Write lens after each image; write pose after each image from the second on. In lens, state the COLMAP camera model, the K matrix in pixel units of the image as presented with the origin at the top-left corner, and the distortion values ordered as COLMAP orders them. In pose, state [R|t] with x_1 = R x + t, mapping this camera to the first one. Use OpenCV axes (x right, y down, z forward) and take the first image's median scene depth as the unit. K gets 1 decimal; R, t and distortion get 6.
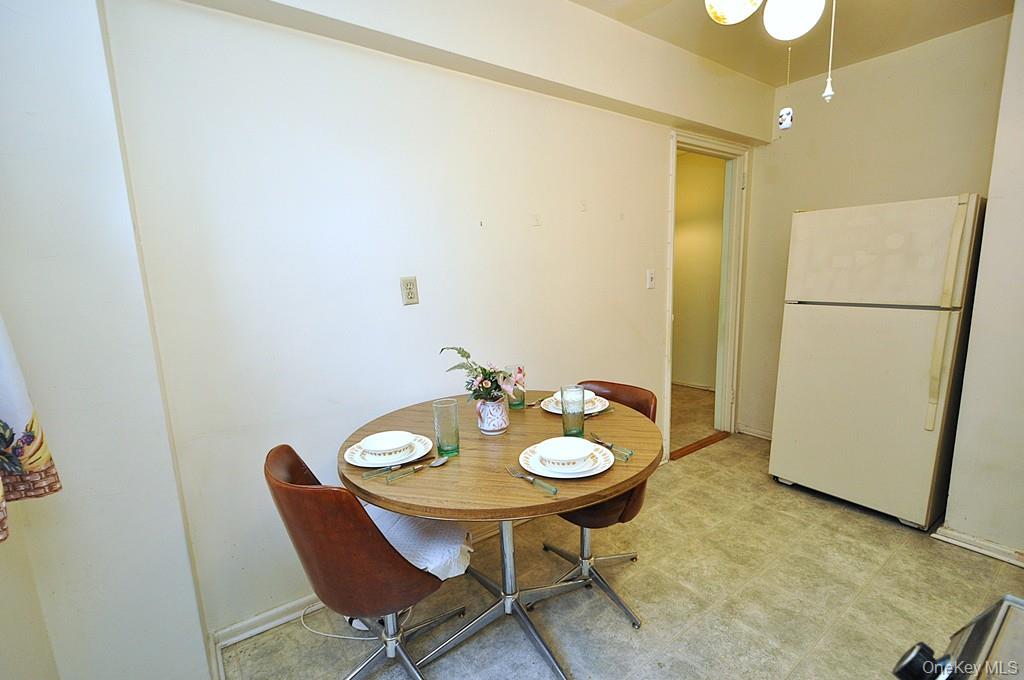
lens RADIAL K [[470.7, 0, 509.9], [0, 470.7, 354.7], [0, 0, 1]] dist [0.006514, -0.007693]
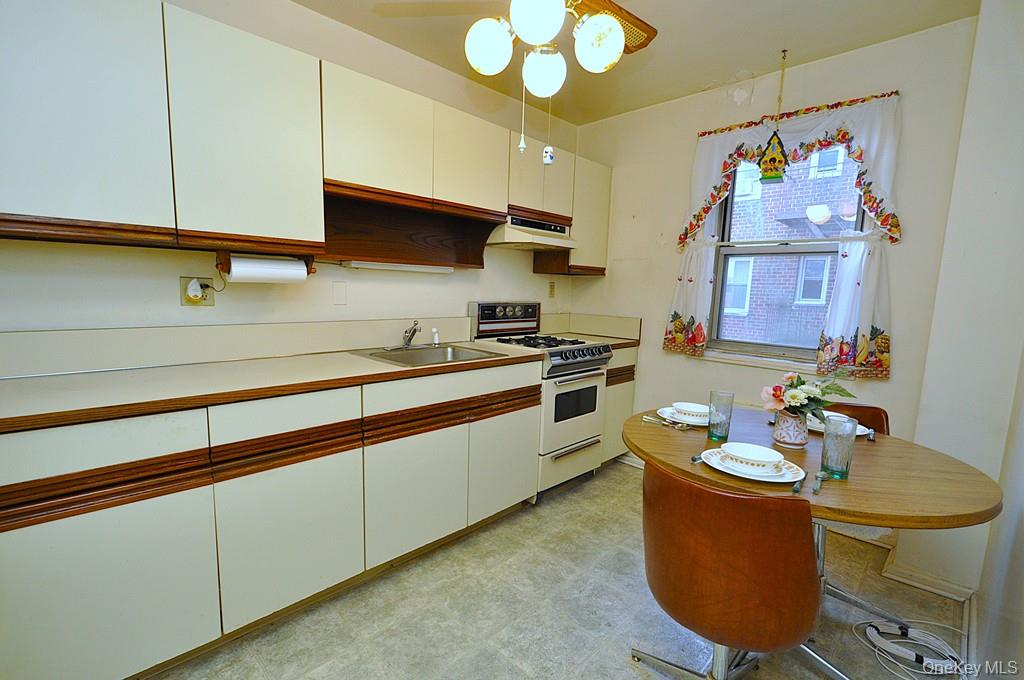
lens RADIAL K [[470.7, 0, 509.9], [0, 470.7, 354.7], [0, 0, 1]] dist [0.006514, -0.007693]
pose [[-0.986894, 0.026108, -0.159246, 0.688407], [-0.024517, 0.951111, 0.307876, -0.307605], [0.159498, 0.307745, -0.938005, 1.746499]]
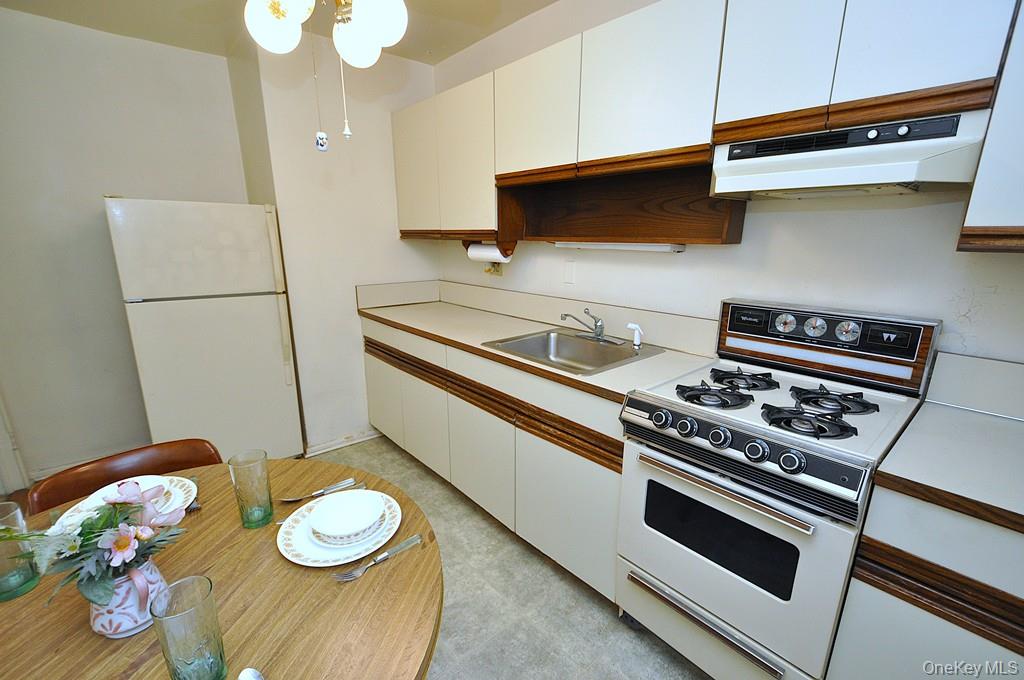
lens RADIAL K [[450.2, 0, 509.4], [0, 450.2, 354.7], [0, 0, 1]] dist [0.008411, -0.007182]
pose [[-0.074056, -0.230120, 0.970340, -0.479405], [0.168003, 0.956227, 0.239595, -0.156299], [-0.983001, 0.180763, -0.032153, 0.540784]]
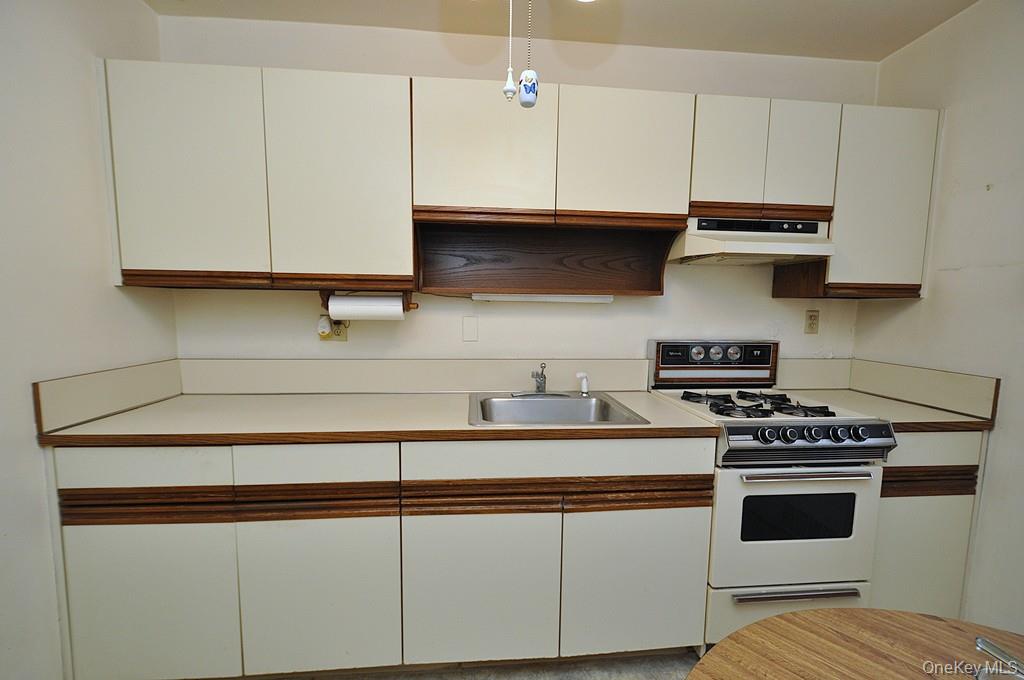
lens RADIAL K [[443.2, 0, 508.1], [0, 443.2, 355.5], [0, 0, 1]] dist [0.003089, -0.000028]
pose [[-0.856104, -0.032877, 0.515757, 0.233663], [0.102318, 0.967438, 0.231506, -0.234954], [-0.506574, 0.250964, -0.824864, 1.244357]]
